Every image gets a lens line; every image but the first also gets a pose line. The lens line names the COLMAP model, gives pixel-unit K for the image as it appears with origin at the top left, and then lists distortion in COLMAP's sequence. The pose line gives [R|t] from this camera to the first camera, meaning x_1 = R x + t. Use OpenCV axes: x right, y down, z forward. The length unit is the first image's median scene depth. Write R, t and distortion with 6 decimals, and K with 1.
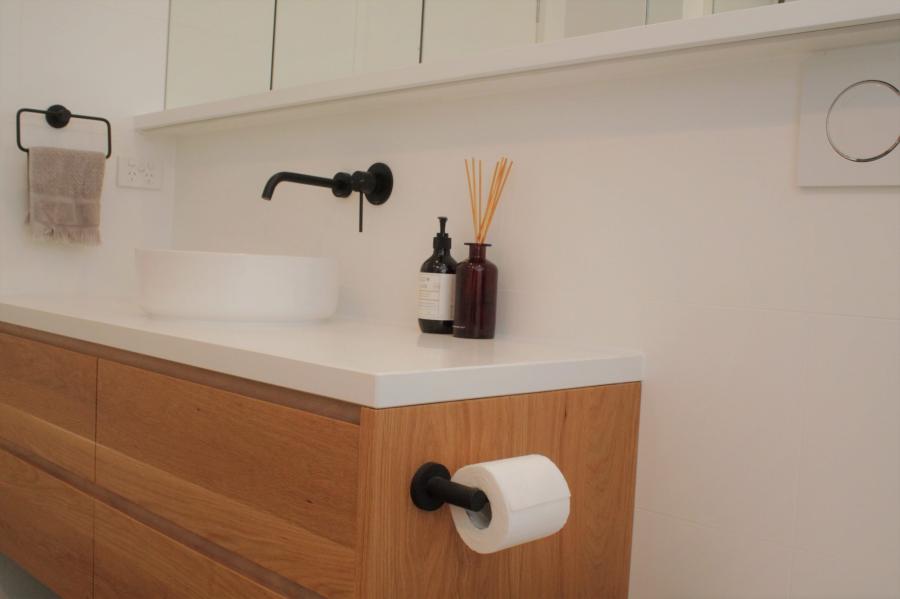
lens RADIAL K [[860.6, 0, 450.0], [0, 860.6, 299.5], [0, 0, 1]] dist [-0.161045, 0.200869]
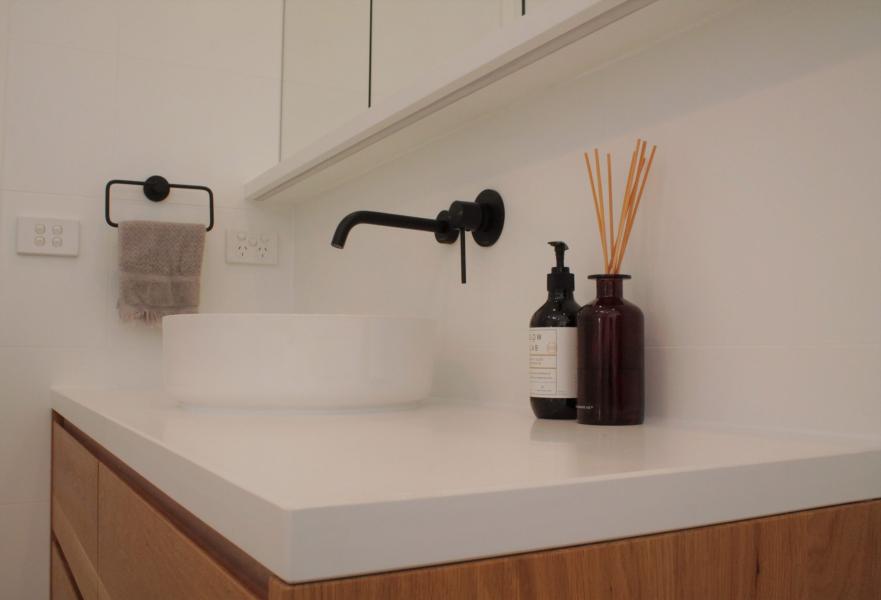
lens RADIAL K [[801.0, 0, 453.2], [0, 801.0, 299.5], [0, 0, 1]] dist [-0.171726, 0.144101]
pose [[0.962542, -0.066169, -0.262935, 0.073038], [0.034292, 0.991686, -0.124028, 0.021539], [0.268956, 0.110366, 0.956808, 0.394447]]
